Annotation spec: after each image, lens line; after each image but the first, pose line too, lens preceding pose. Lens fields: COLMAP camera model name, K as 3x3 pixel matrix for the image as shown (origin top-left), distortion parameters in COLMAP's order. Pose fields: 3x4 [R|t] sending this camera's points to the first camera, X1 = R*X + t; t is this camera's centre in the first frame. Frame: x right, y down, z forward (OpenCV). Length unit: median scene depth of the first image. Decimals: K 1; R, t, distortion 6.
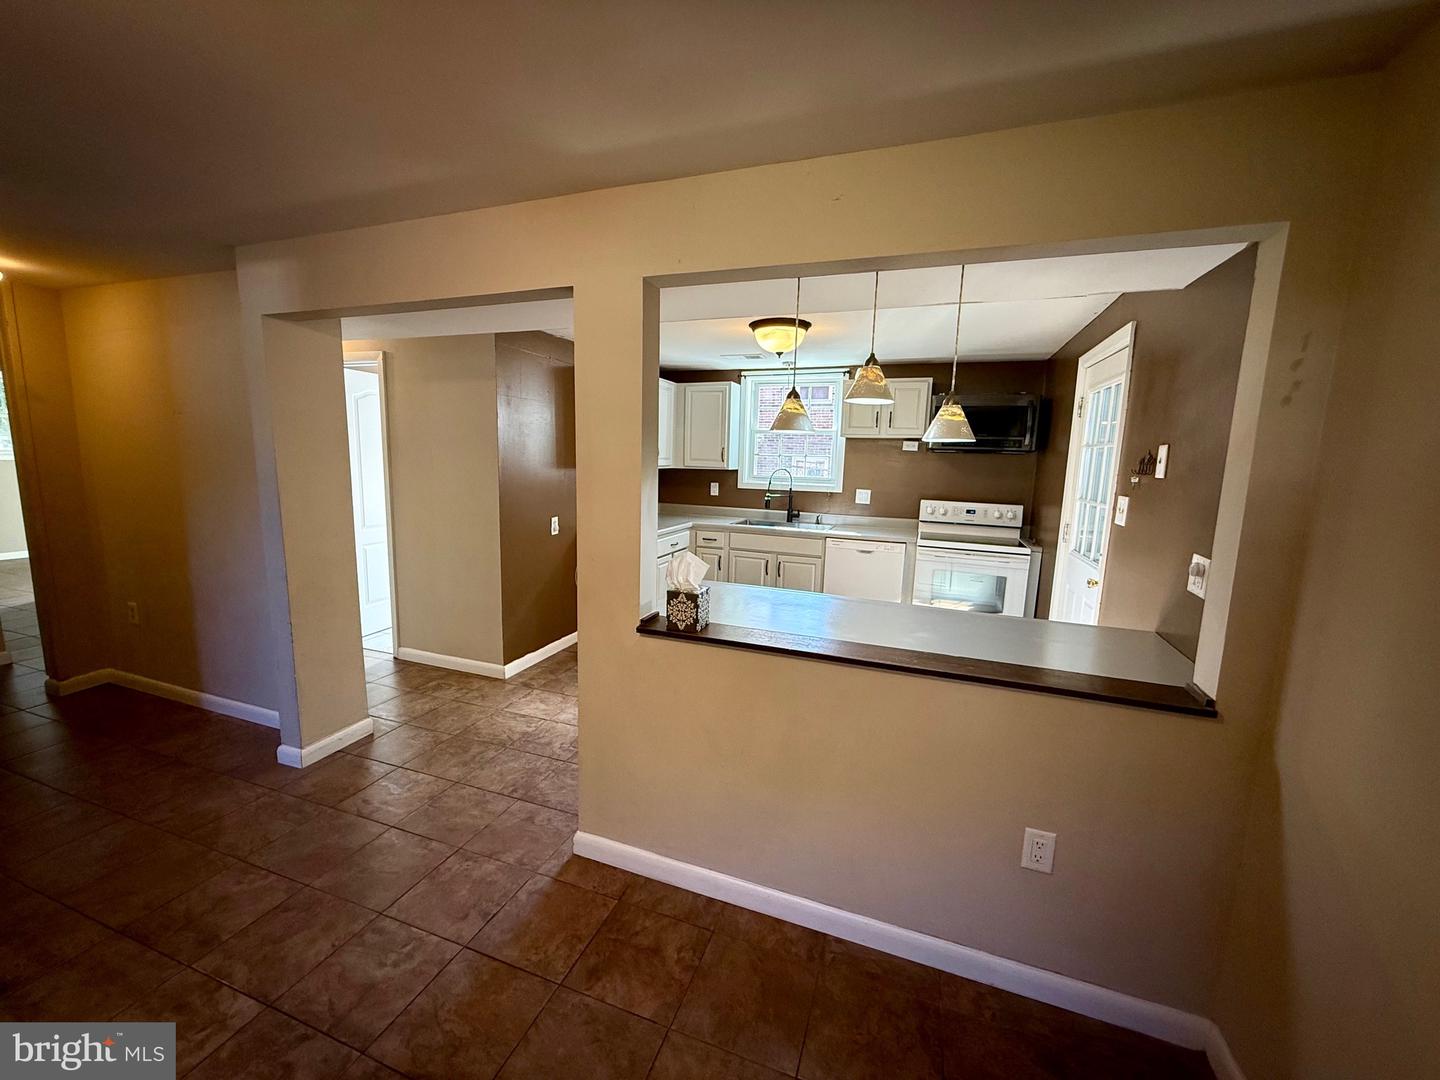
lens RADIAL K [[580.5, 0, 716.8], [0, 580.5, 541.4], [0, 0, 1]] dist [0.001876, 0.000086]
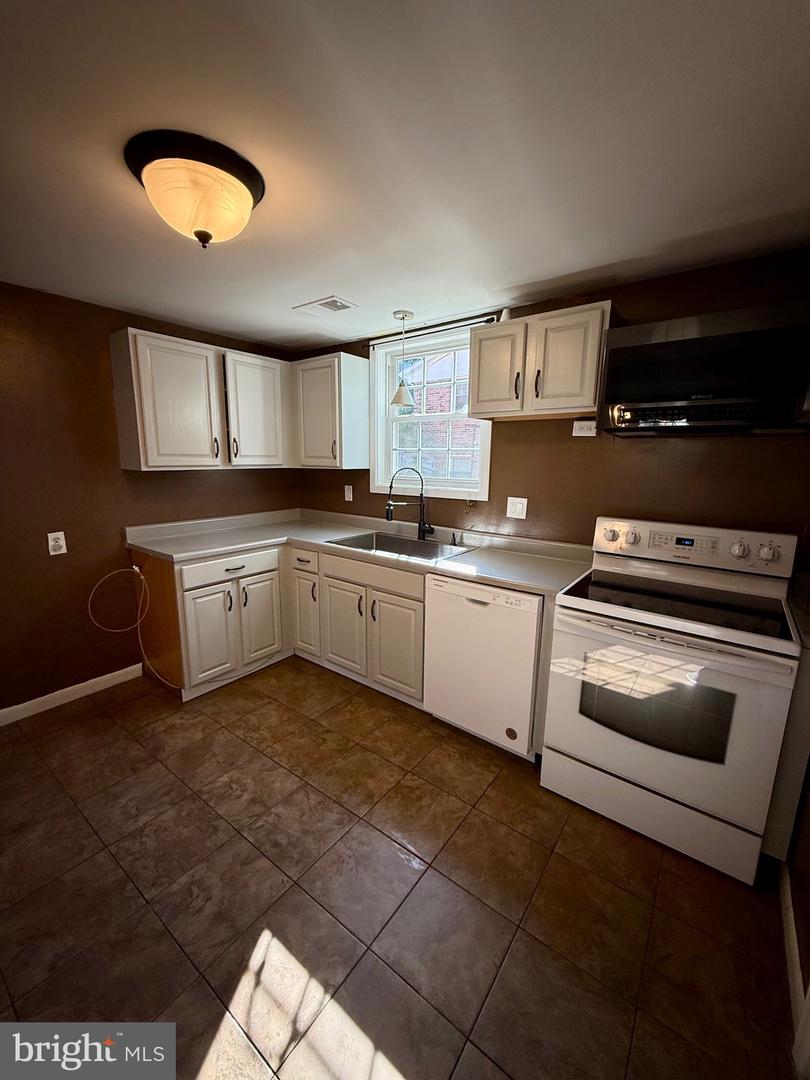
lens RADIAL K [[435.4, 0, 402.4], [0, 435.4, 537.4], [0, 0, 1]] dist [0.001876, 0.000086]
pose [[0.953462, 0.038392, -0.299058, 0.287196], [-0.028492, 0.998894, 0.037397, -0.059583], [0.300163, -0.027136, 0.953502, 0.490923]]
